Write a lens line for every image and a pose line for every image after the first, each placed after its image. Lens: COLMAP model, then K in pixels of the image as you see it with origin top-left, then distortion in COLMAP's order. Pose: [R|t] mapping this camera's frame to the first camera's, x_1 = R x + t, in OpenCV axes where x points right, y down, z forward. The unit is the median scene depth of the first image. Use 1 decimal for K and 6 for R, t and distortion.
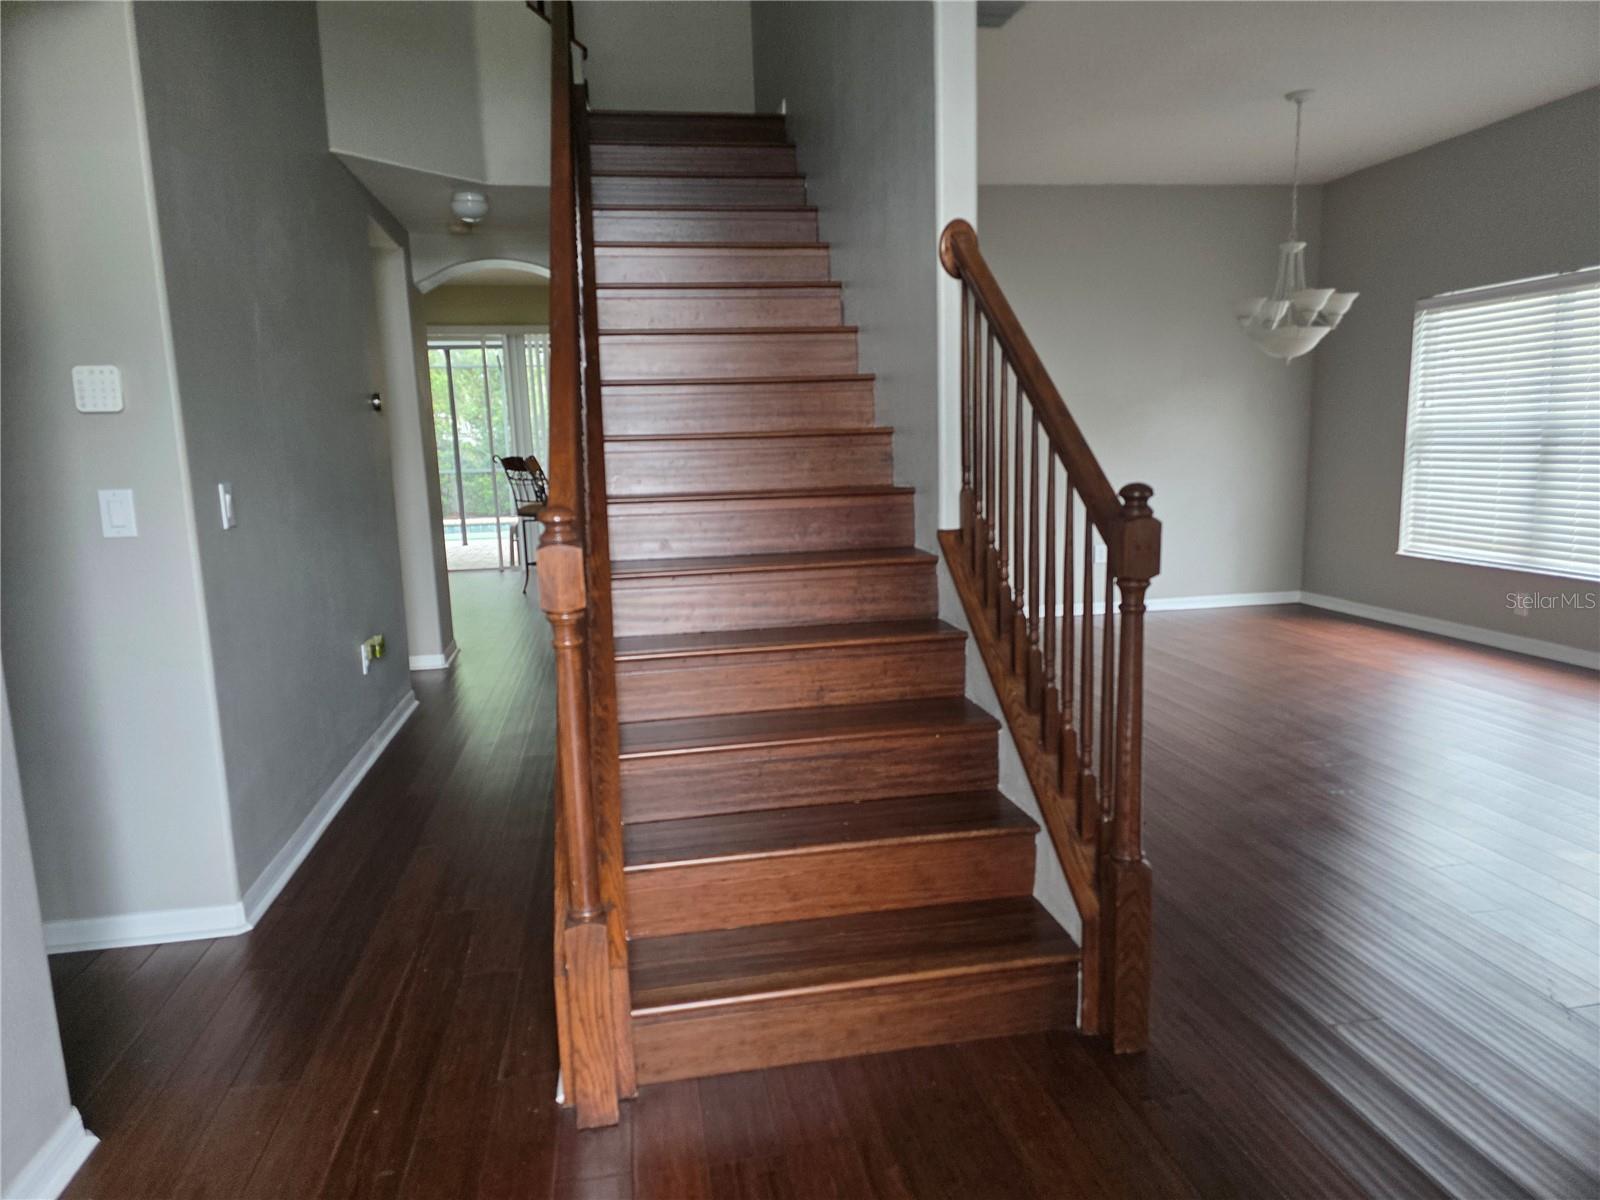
lens RADIAL K [[1069.8, 0, 803.2], [0, 1069.8, 612.7], [0, 0, 1]] dist [0.031529, -0.009031]
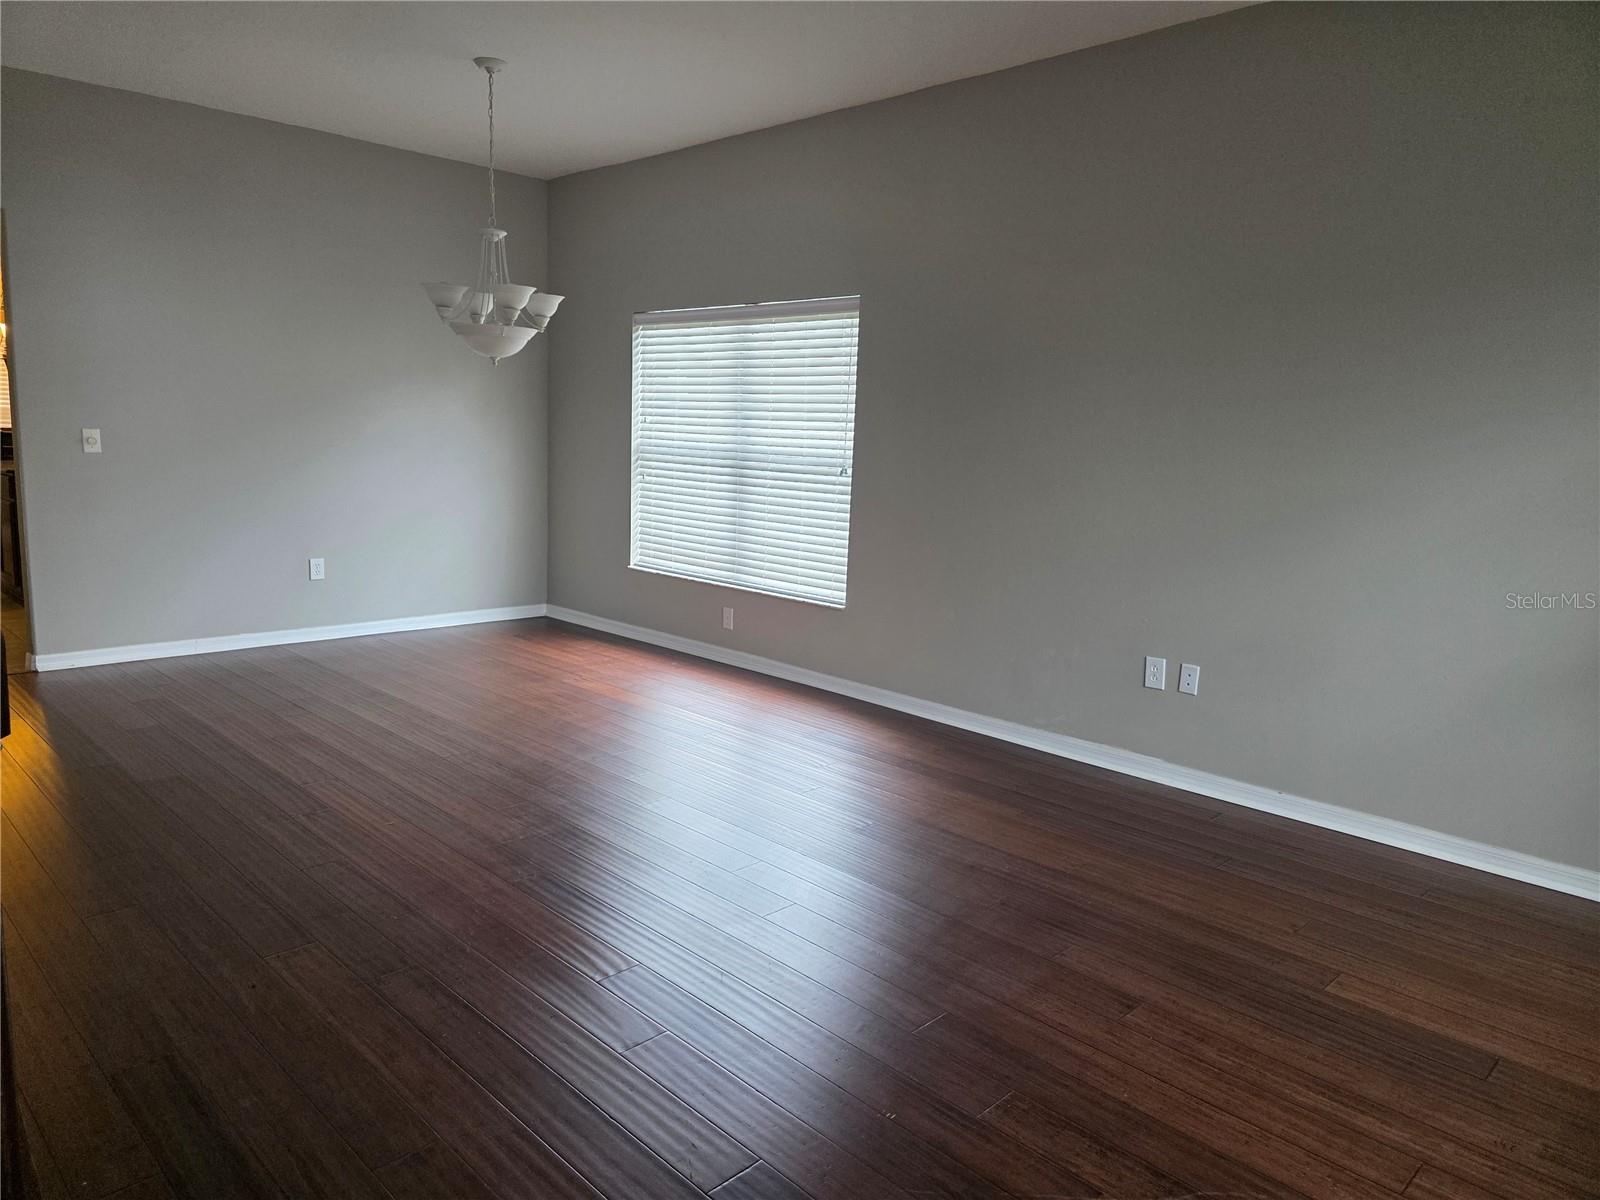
lens RADIAL K [[1069.8, 0, 803.9], [0, 1069.8, 599.4], [0, 0, 1]] dist [0.031529, -0.009031]
pose [[0.813606, -0.031461, 0.580565, 0.123220], [0.032380, 0.999437, 0.008783, -0.032857], [-0.580515, 0.011652, 0.814166, 0.117760]]
